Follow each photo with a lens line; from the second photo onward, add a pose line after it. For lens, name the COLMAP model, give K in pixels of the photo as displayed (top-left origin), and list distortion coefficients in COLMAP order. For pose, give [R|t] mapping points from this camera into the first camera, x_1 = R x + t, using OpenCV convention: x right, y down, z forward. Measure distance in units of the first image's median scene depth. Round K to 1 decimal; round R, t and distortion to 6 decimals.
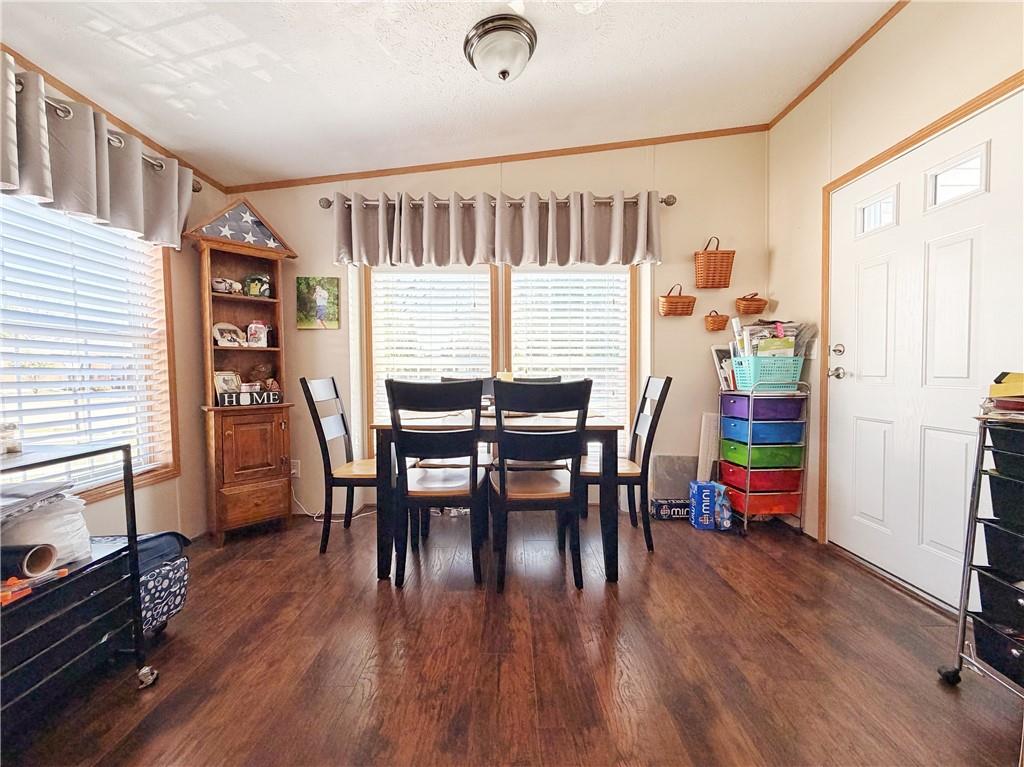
lens RADIAL K [[408.6, 0, 507.9], [0, 408.6, 385.5], [0, 0, 1]] dist [-0.001132, -0.000021]
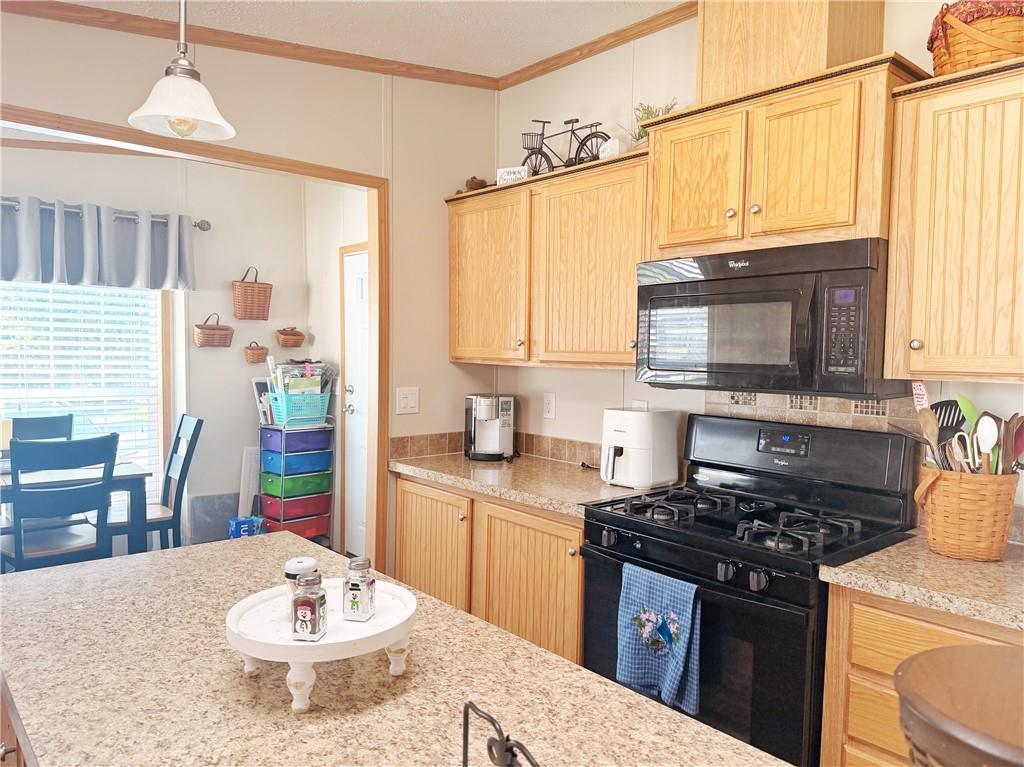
lens RADIAL K [[719.6, 0, 513.1], [0, 719.6, 387.5], [0, 0, 1]] dist [0.075568, -0.106657]
pose [[0.751021, -0.017523, 0.660045, -0.192886], [0.002277, 0.999711, 0.023949, -0.124676], [-0.660274, -0.016484, 0.750844, -0.776302]]
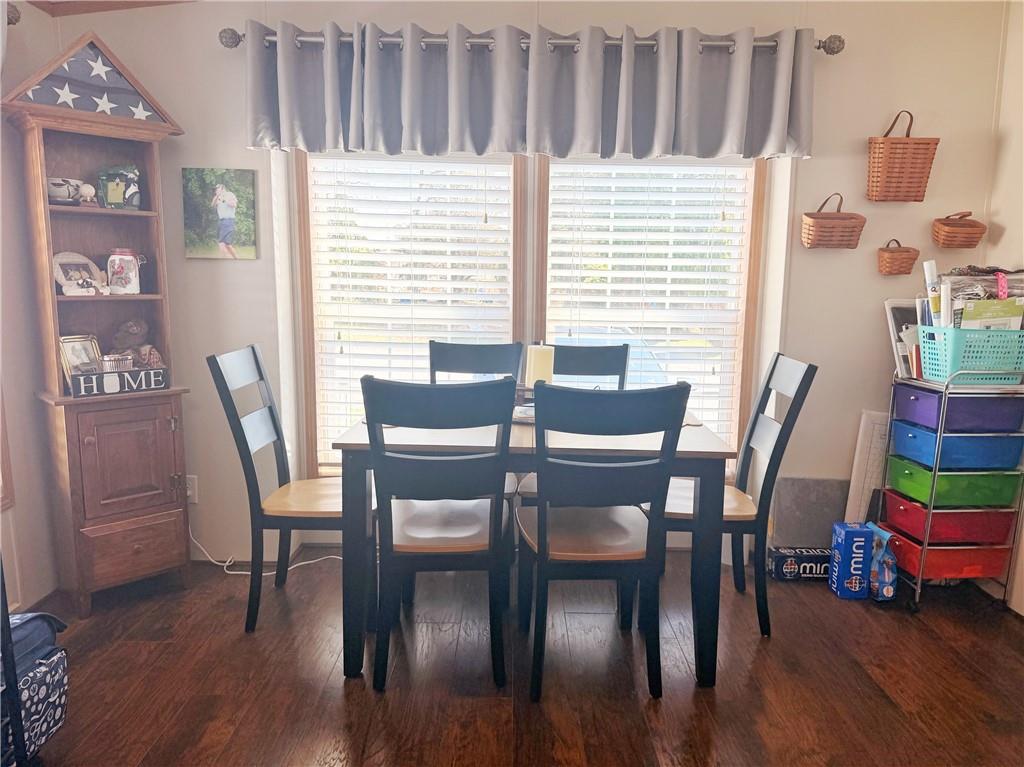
lens RADIAL K [[719.6, 0, 513.1], [0, 719.6, 387.5], [0, 0, 1]] dist [0.075568, -0.106657]
pose [[0.999833, 0.017662, 0.004686, -0.050137], [-0.018095, 0.992722, 0.119059, -0.094905], [-0.002549, -0.119124, 0.992876, -0.071850]]
